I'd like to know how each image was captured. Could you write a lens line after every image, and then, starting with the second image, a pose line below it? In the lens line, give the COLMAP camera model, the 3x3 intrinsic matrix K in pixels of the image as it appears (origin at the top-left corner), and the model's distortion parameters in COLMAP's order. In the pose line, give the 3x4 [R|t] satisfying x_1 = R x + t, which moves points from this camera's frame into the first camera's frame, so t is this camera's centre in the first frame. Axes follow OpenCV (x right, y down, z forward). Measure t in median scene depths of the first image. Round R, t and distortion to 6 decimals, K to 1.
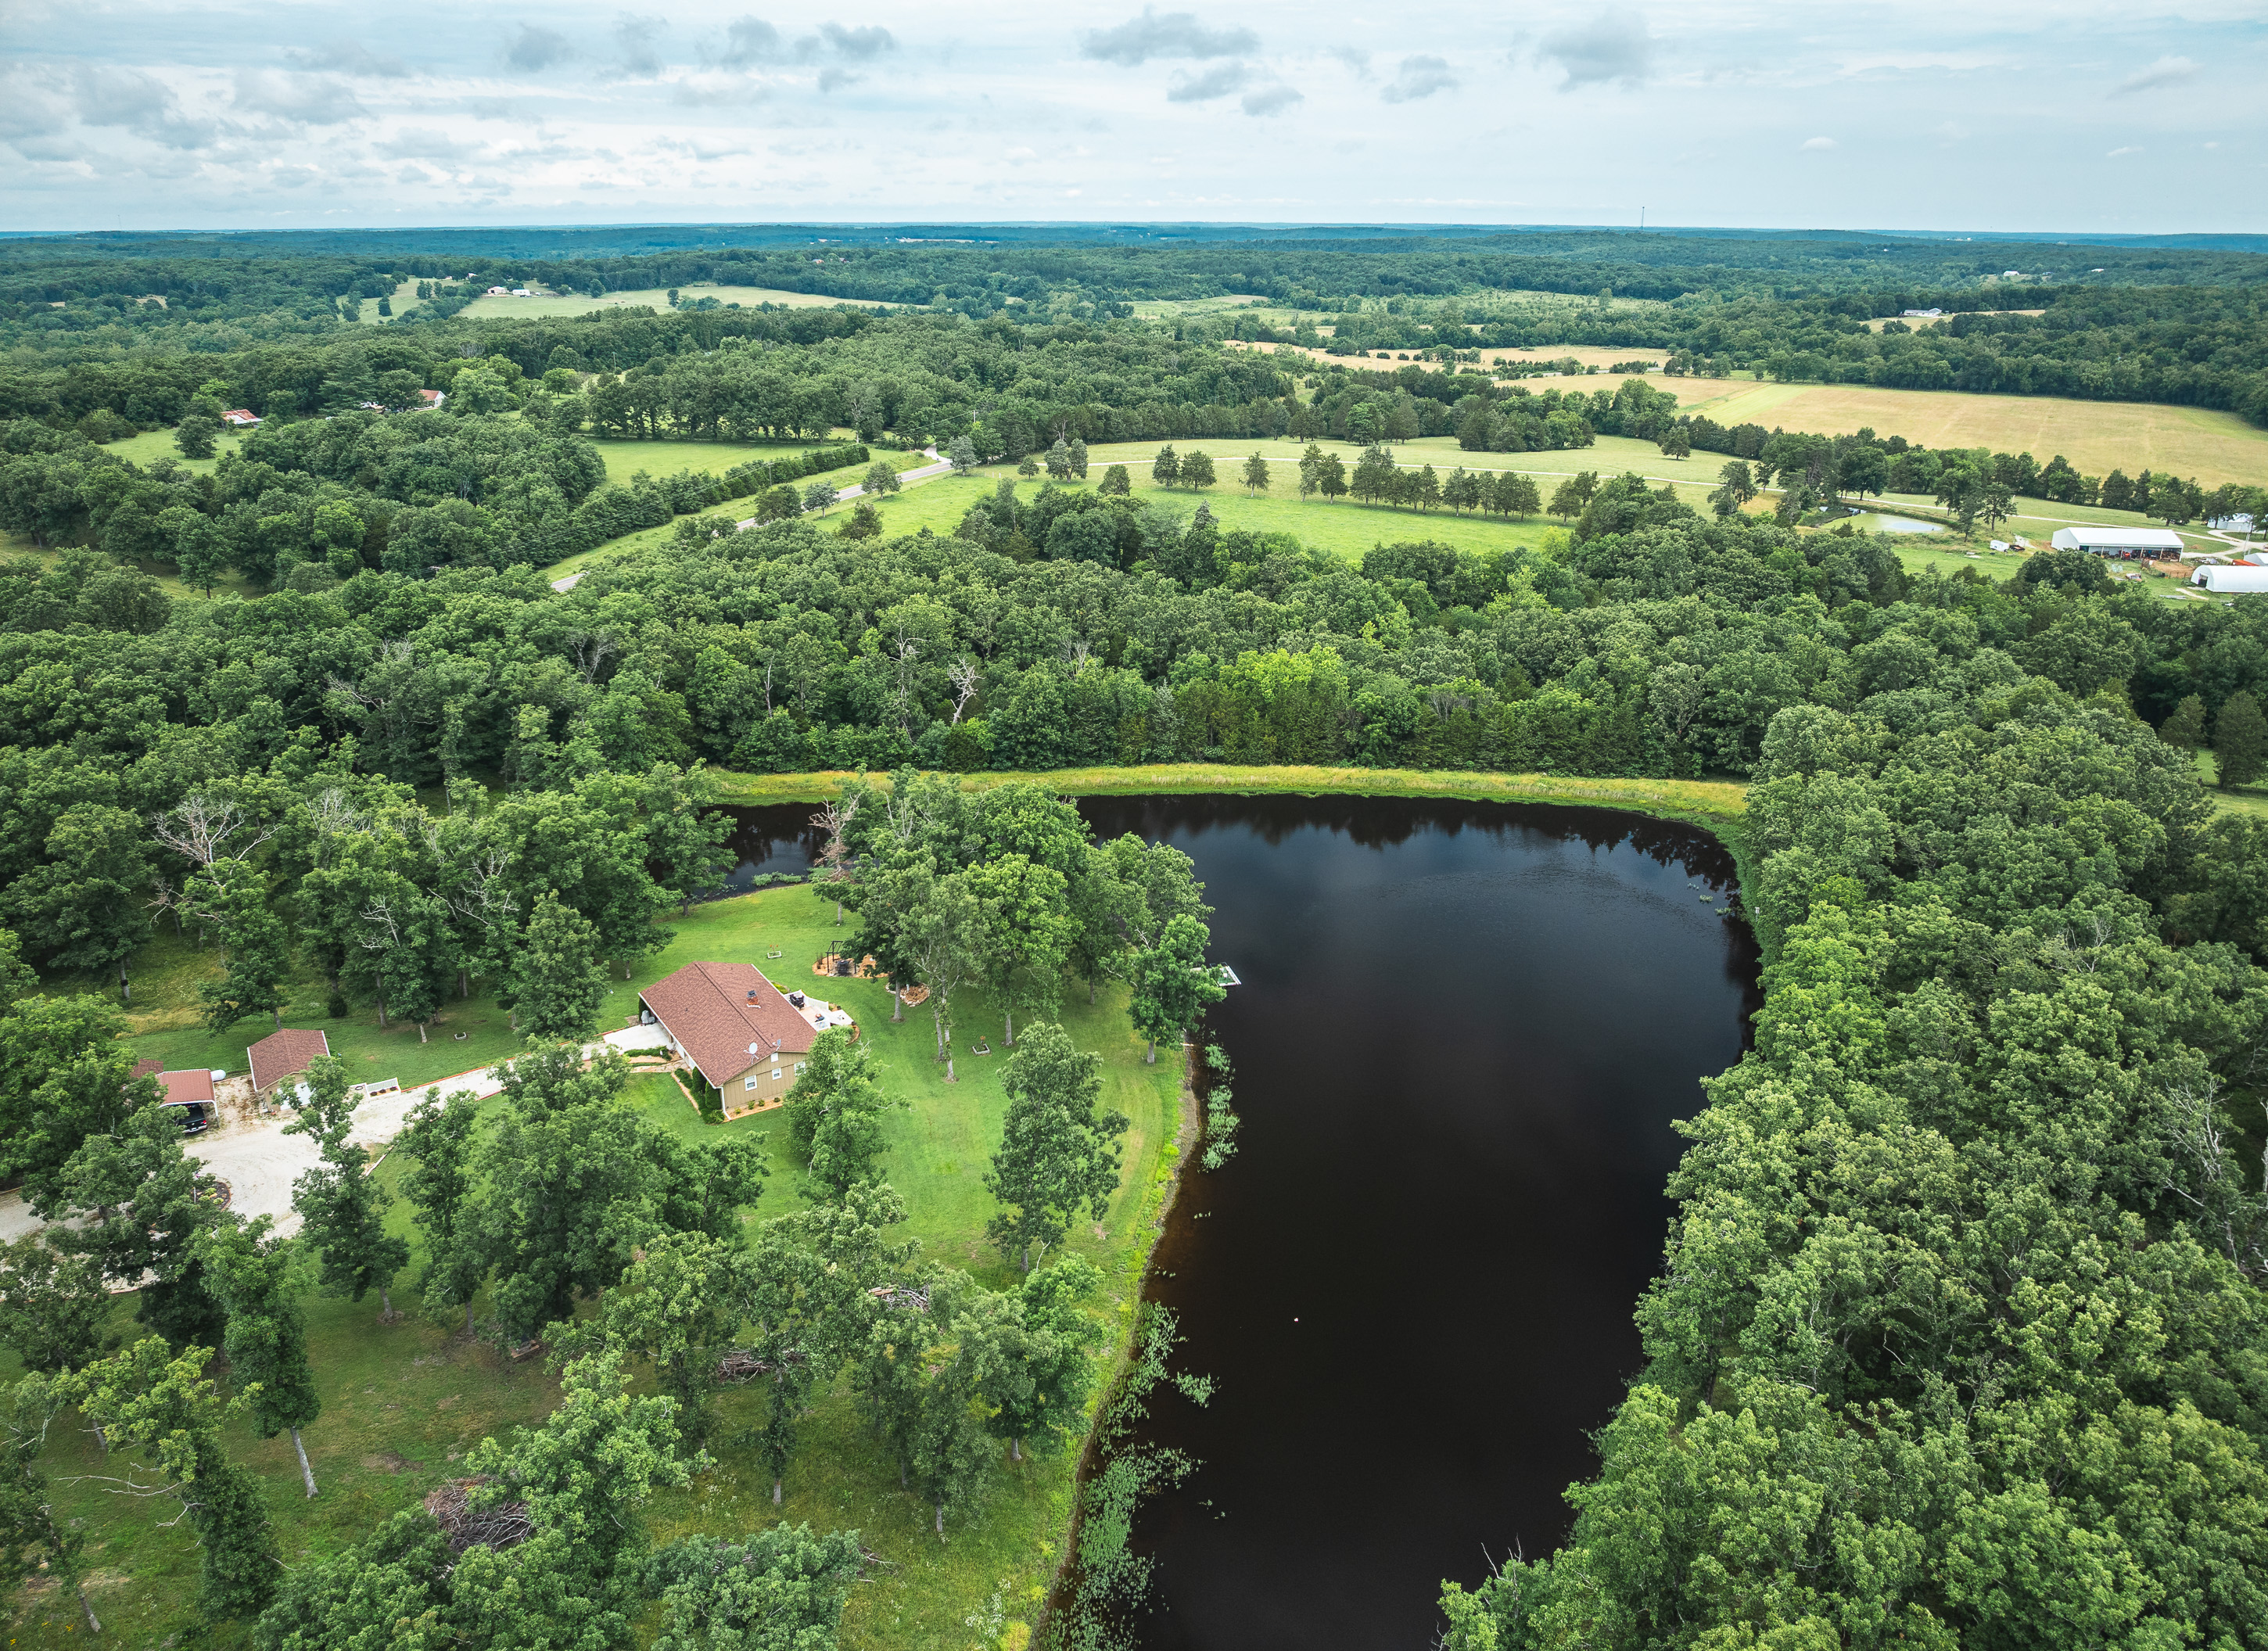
lens RADIAL K [[1572.2, 0, 1135.1], [0, 1572.2, 816.1], [0, 0, 1]] dist [-0.038473, 0.000888]
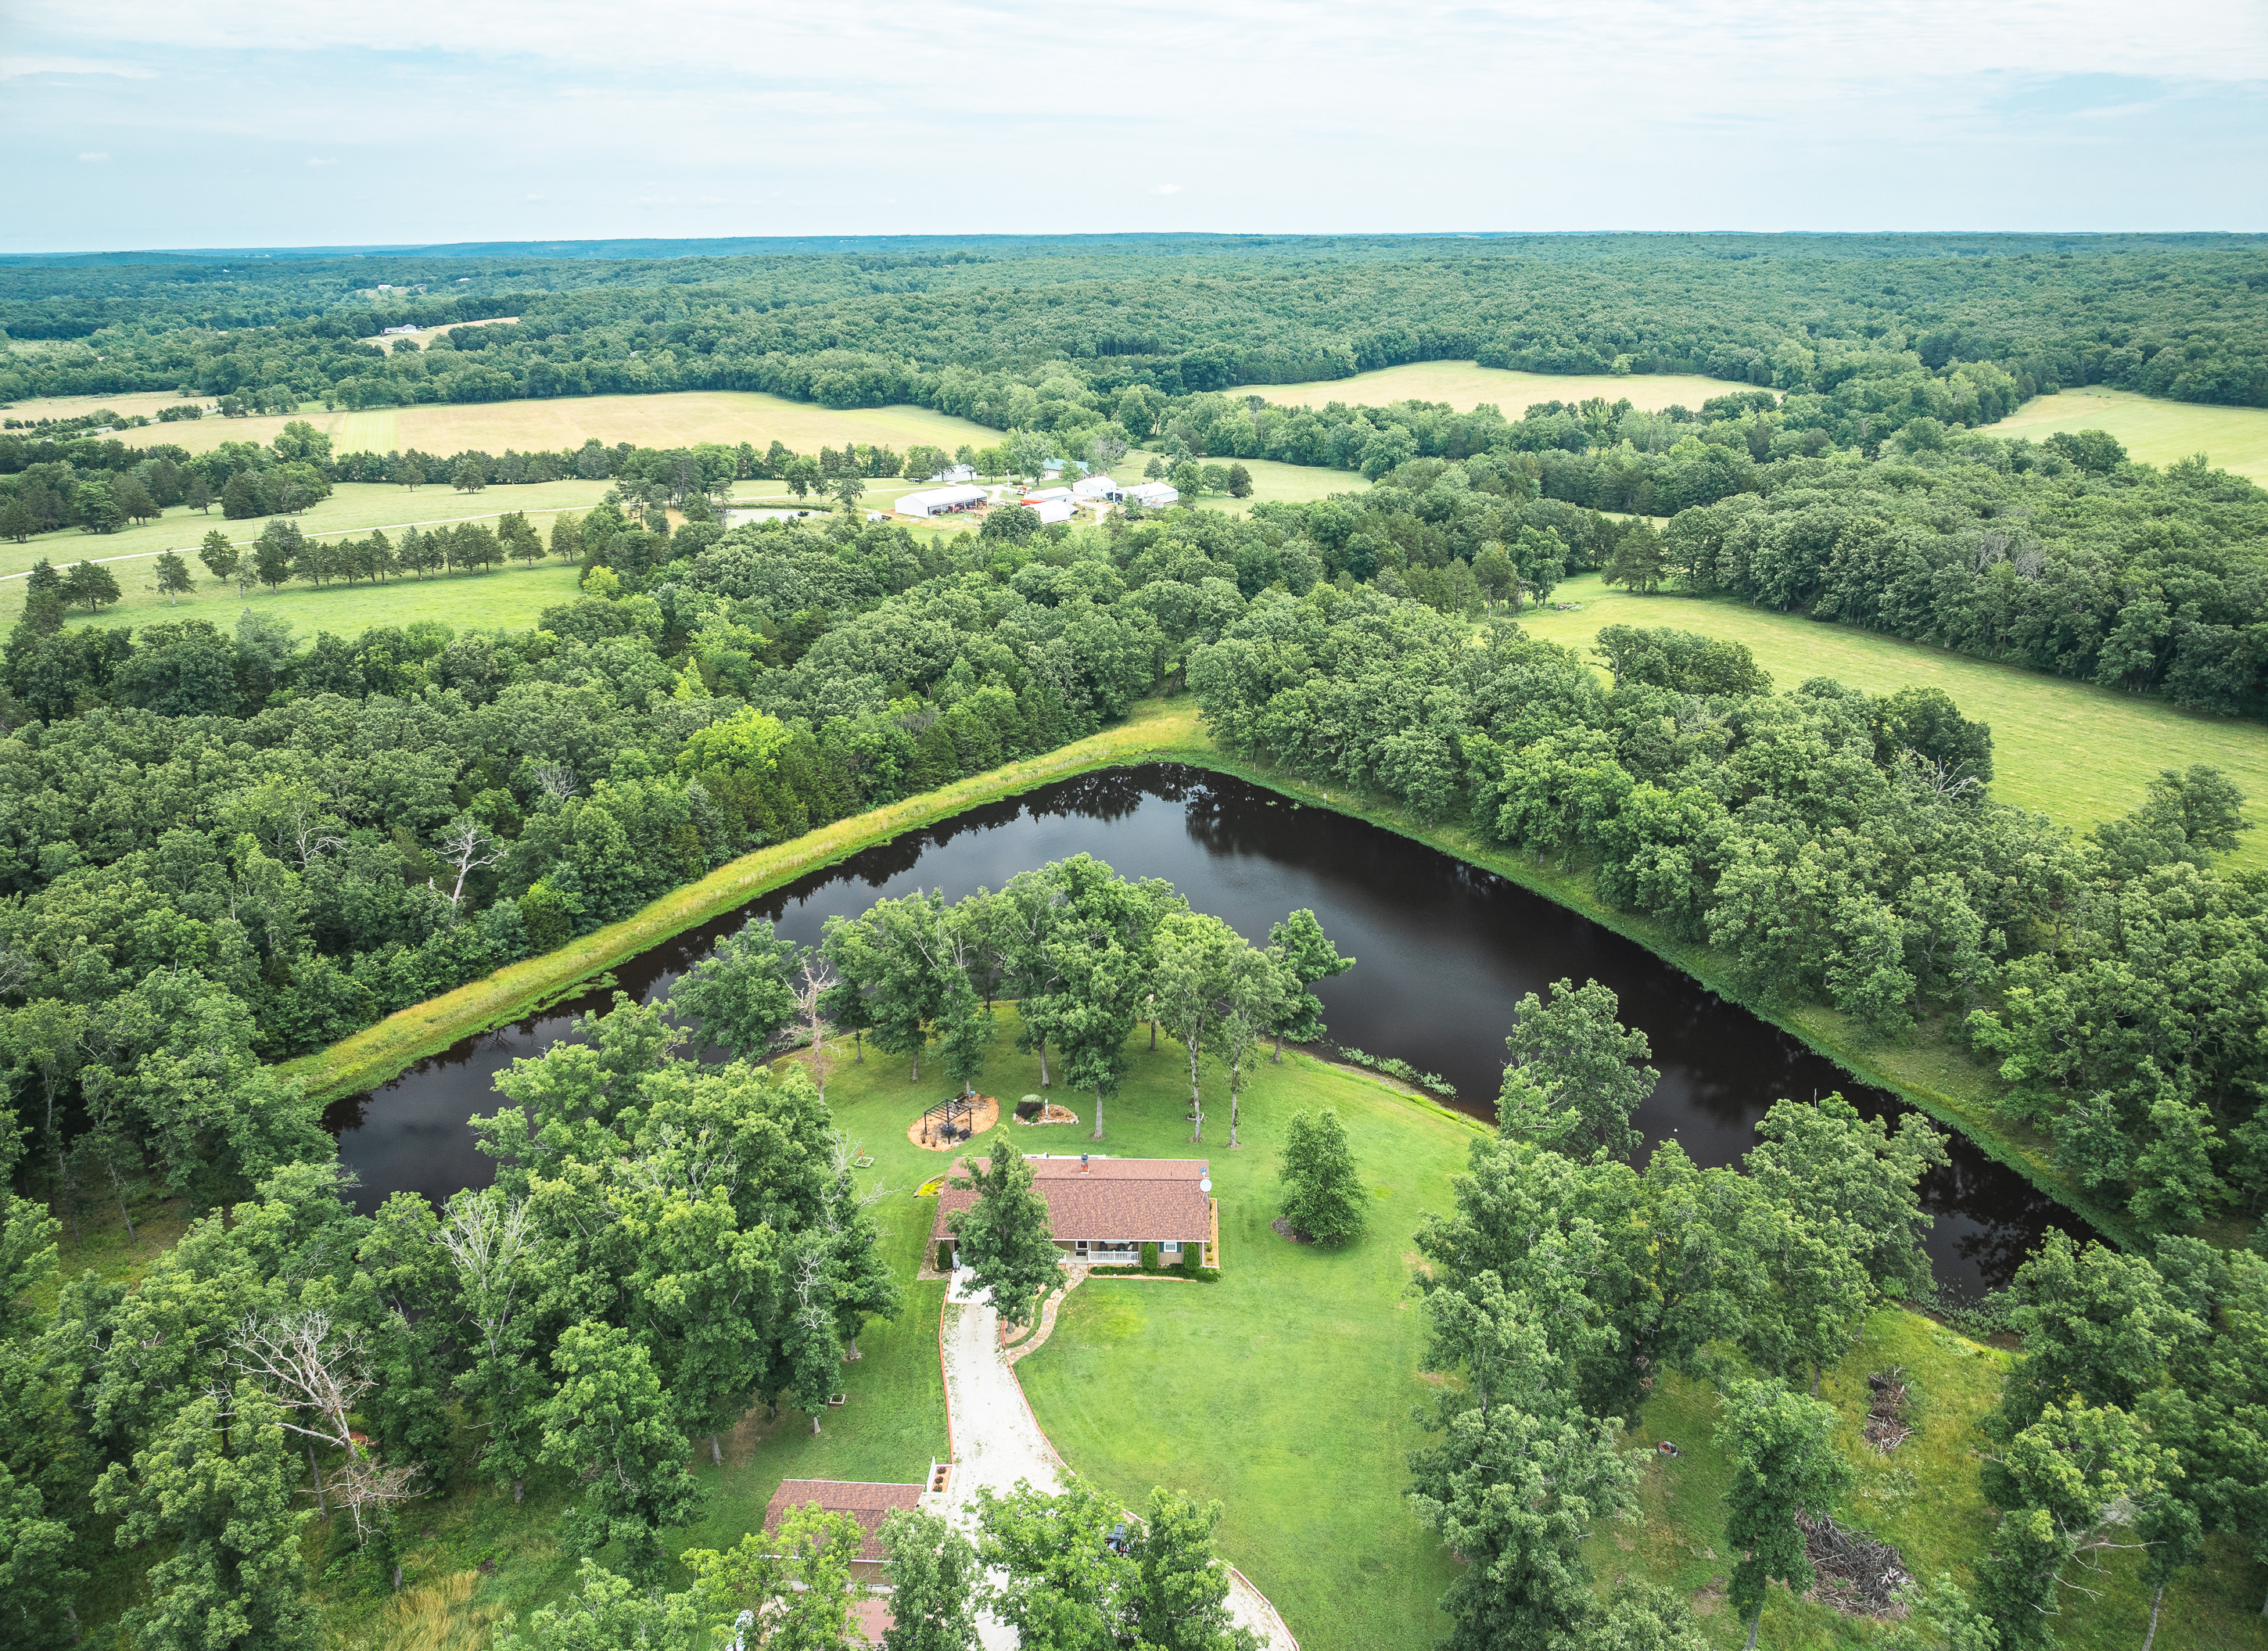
lens RADIAL K [[1572.2, 0, 1110.5], [0, 1572.2, 836.3], [0, 0, 1]] dist [-0.038473, 0.000888]
pose [[0.579269, -0.298298, 0.758595, -0.240274], [0.296776, 0.943942, 0.144560, -0.051315], [-0.759191, 0.141394, 0.635324, 0.115473]]
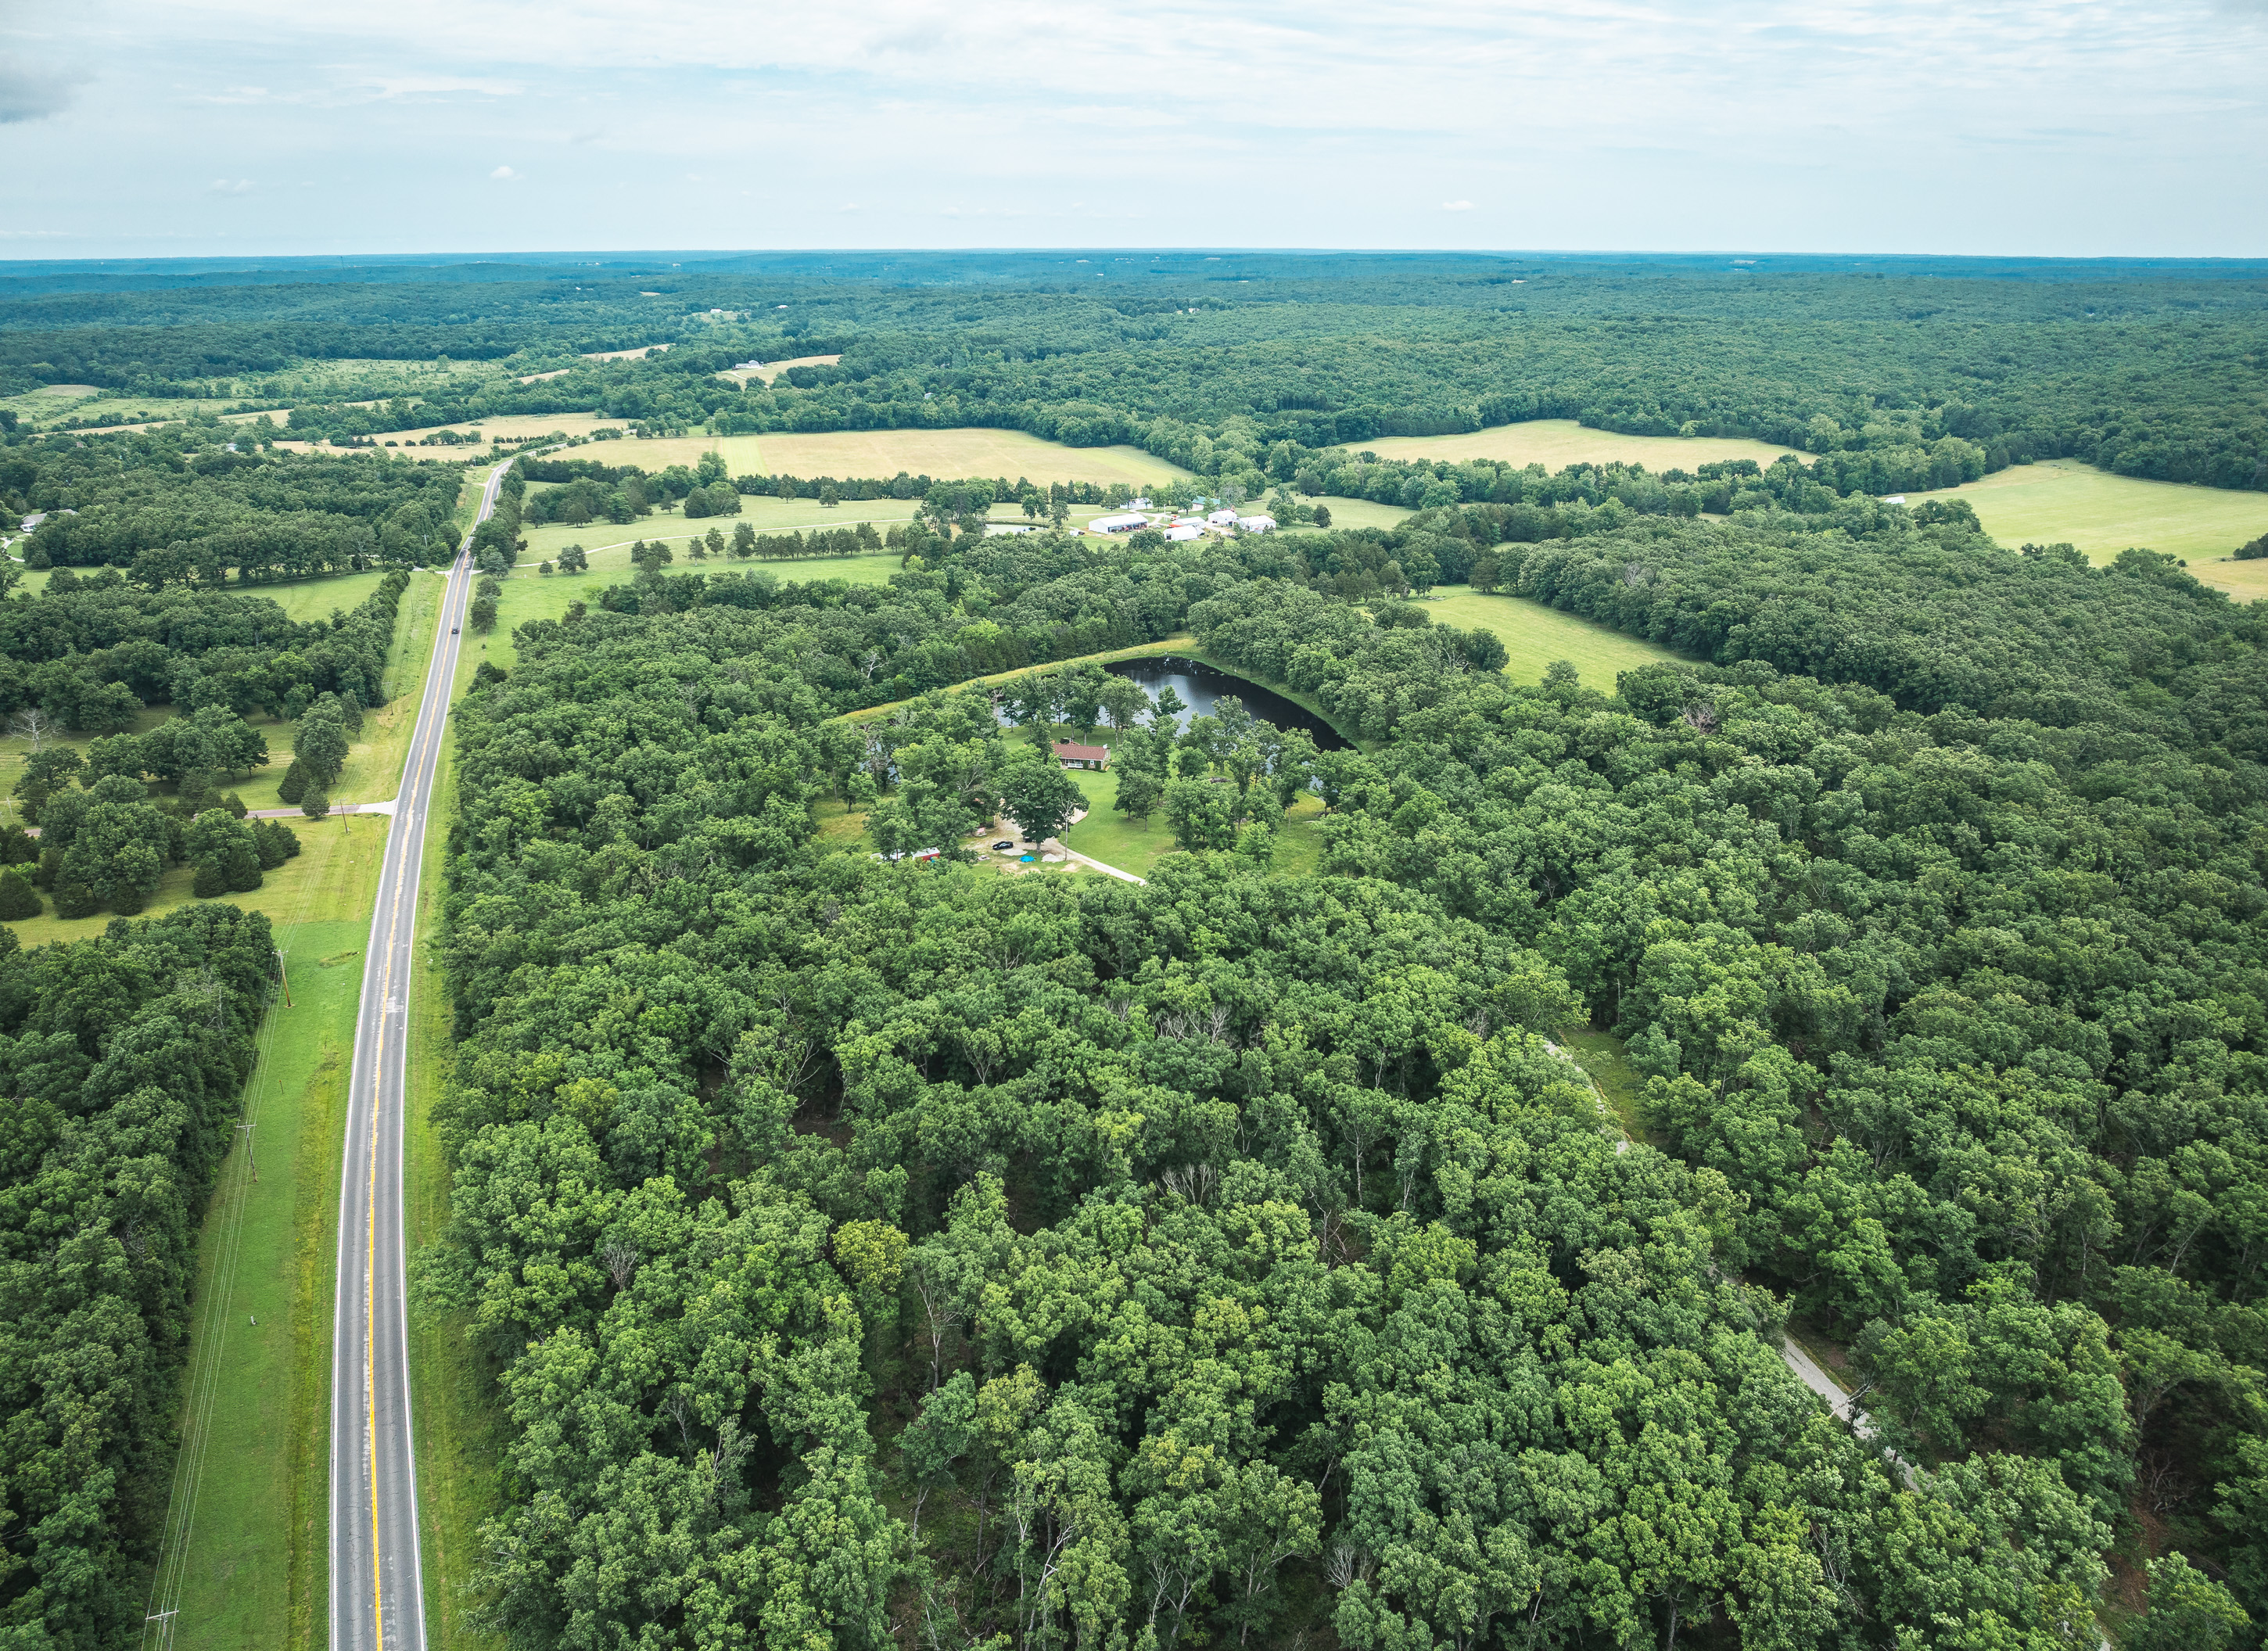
lens RADIAL K [[1572.2, 0, 1103.7], [0, 1572.2, 825.8], [0, 0, 1]] dist [-0.038473, 0.000888]
pose [[0.709162, -0.247704, 0.660100, -0.602767], [0.252476, 0.963383, 0.090270, 0.005201], [-0.658289, 0.102643, 0.745734, -0.325971]]
